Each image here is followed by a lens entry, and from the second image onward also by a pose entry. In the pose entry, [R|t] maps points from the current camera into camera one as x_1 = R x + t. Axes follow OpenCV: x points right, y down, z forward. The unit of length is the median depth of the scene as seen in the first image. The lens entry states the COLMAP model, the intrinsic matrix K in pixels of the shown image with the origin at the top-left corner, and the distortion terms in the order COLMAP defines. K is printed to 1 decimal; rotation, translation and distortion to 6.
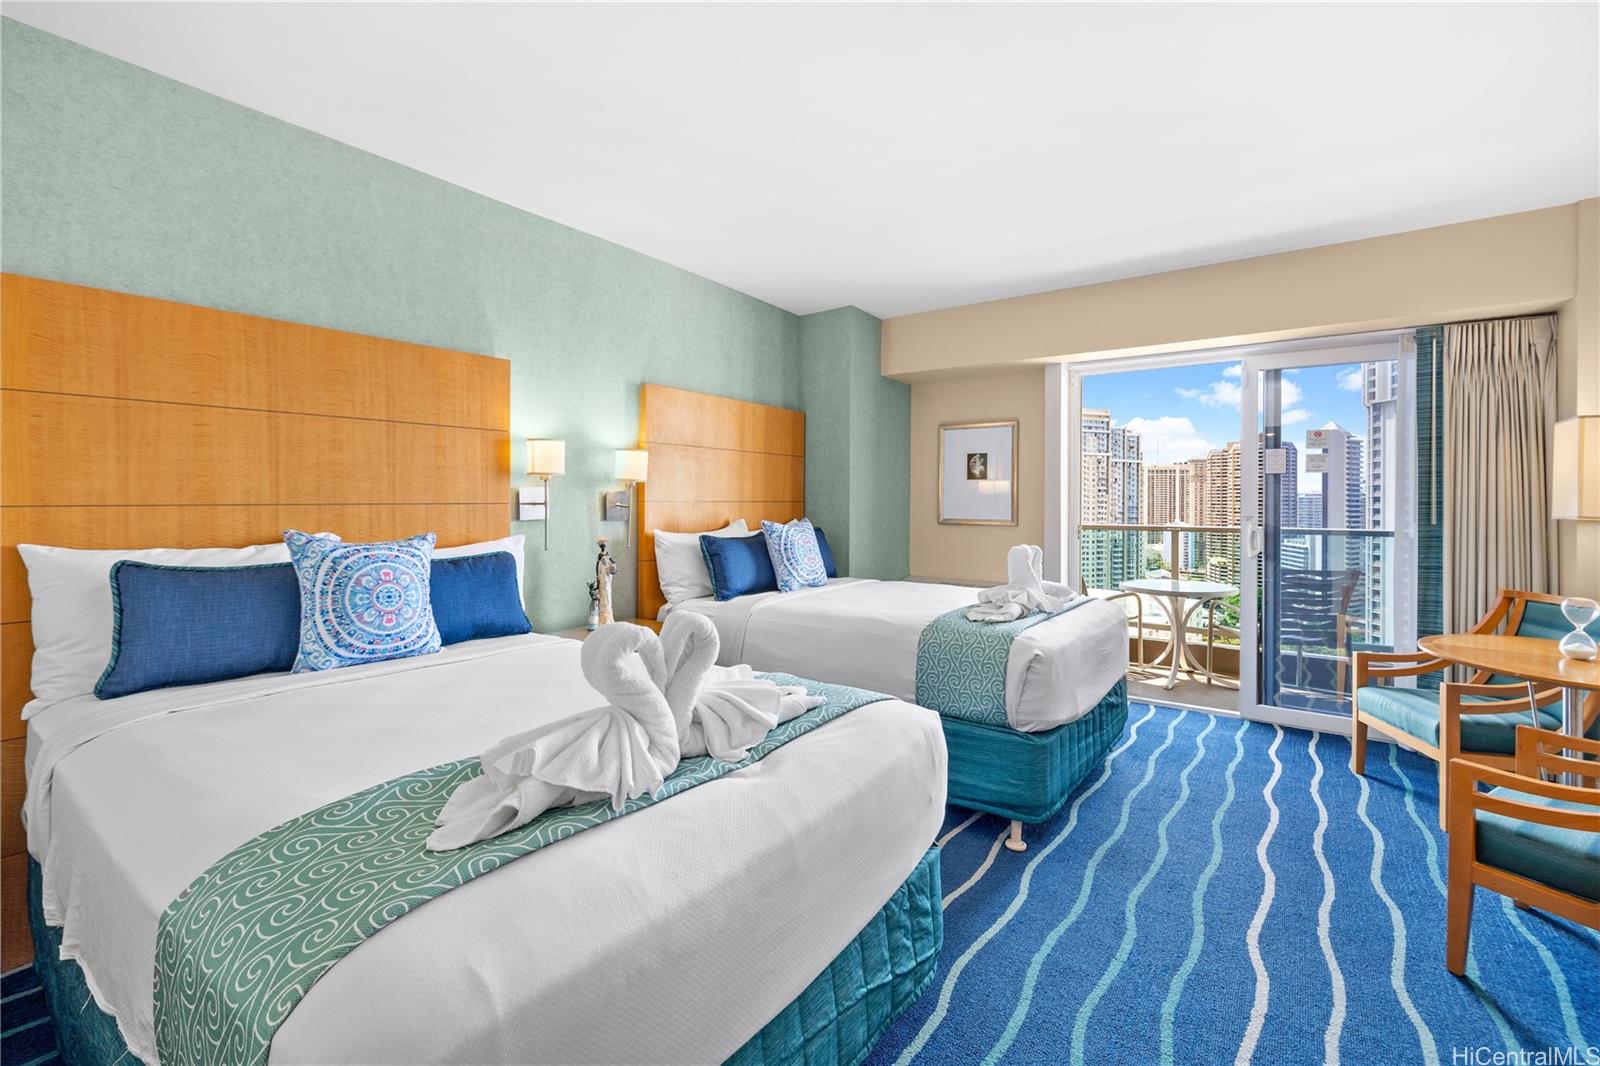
lens RADIAL K [[685.5, 0, 802.0], [0, 685.5, 499.2], [0, 0, 1]] dist [-0.002273, 0.000836]
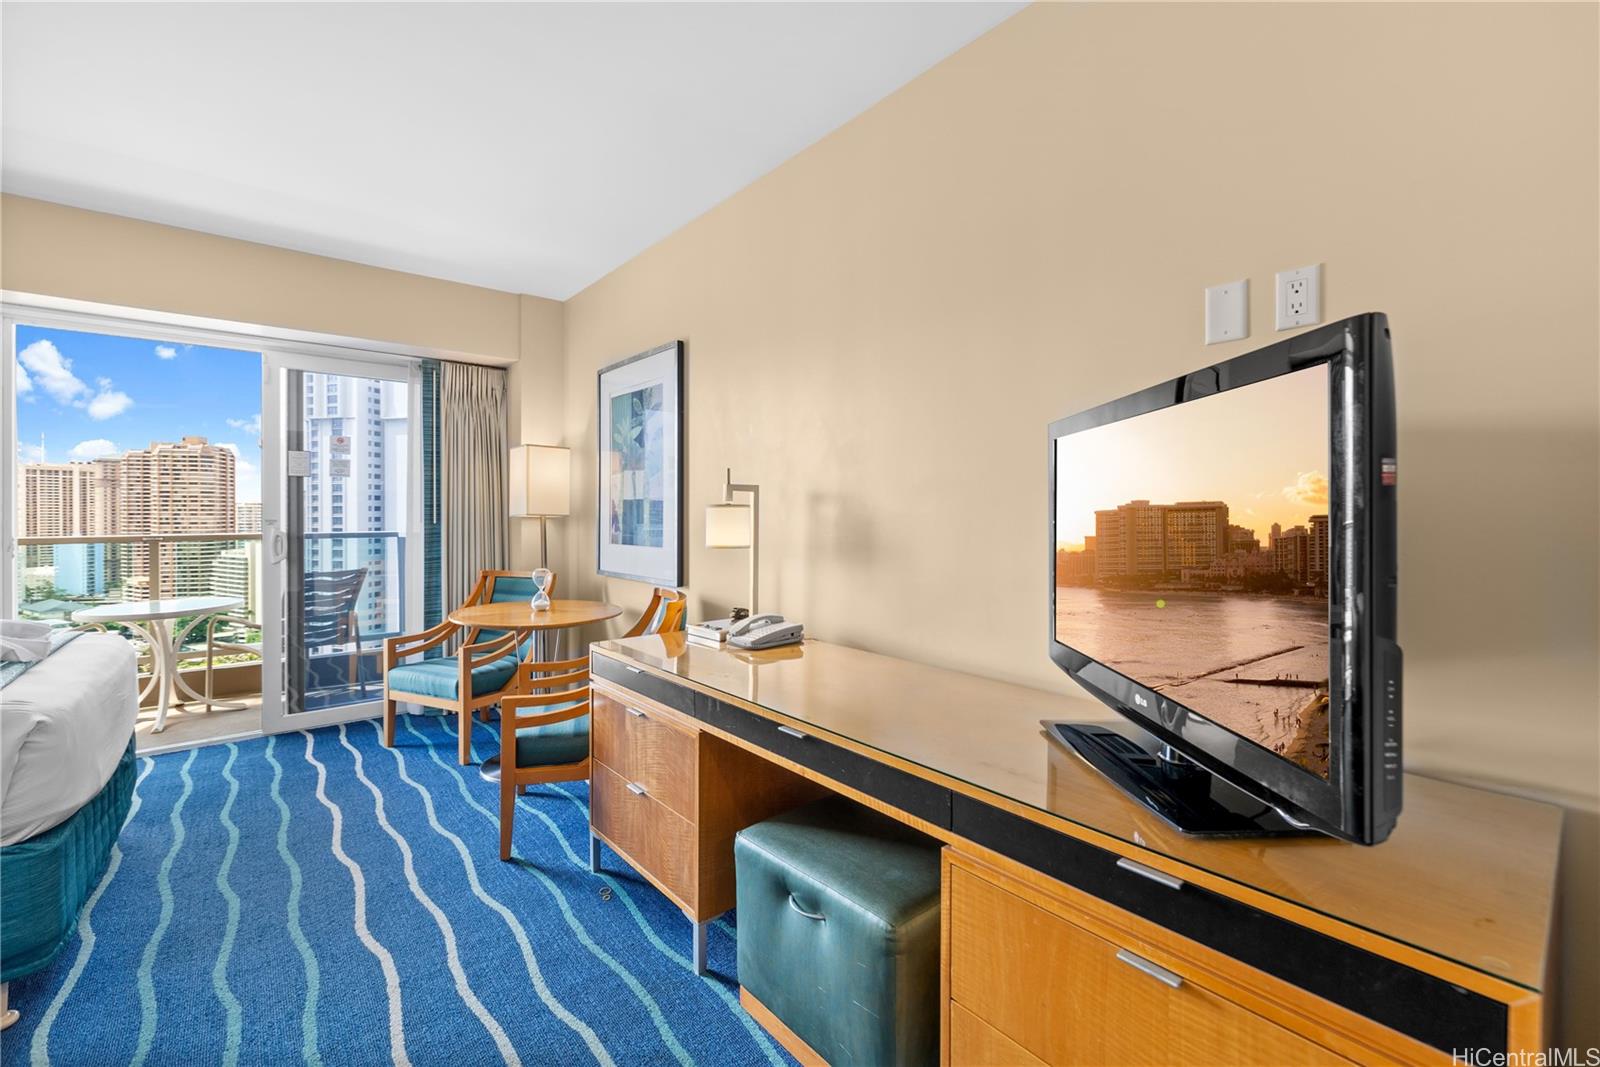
lens RADIAL K [[677.0, 0, 802.7], [0, 677.0, 514.7], [0, 0, 1]] dist [-0.002587, -0.000035]
pose [[0.244512, -0.009241, 0.969602, -0.097523], [0.000222, 0.999955, 0.009474, 0.012131], [-0.969646, -0.002101, 0.244503, 0.082404]]
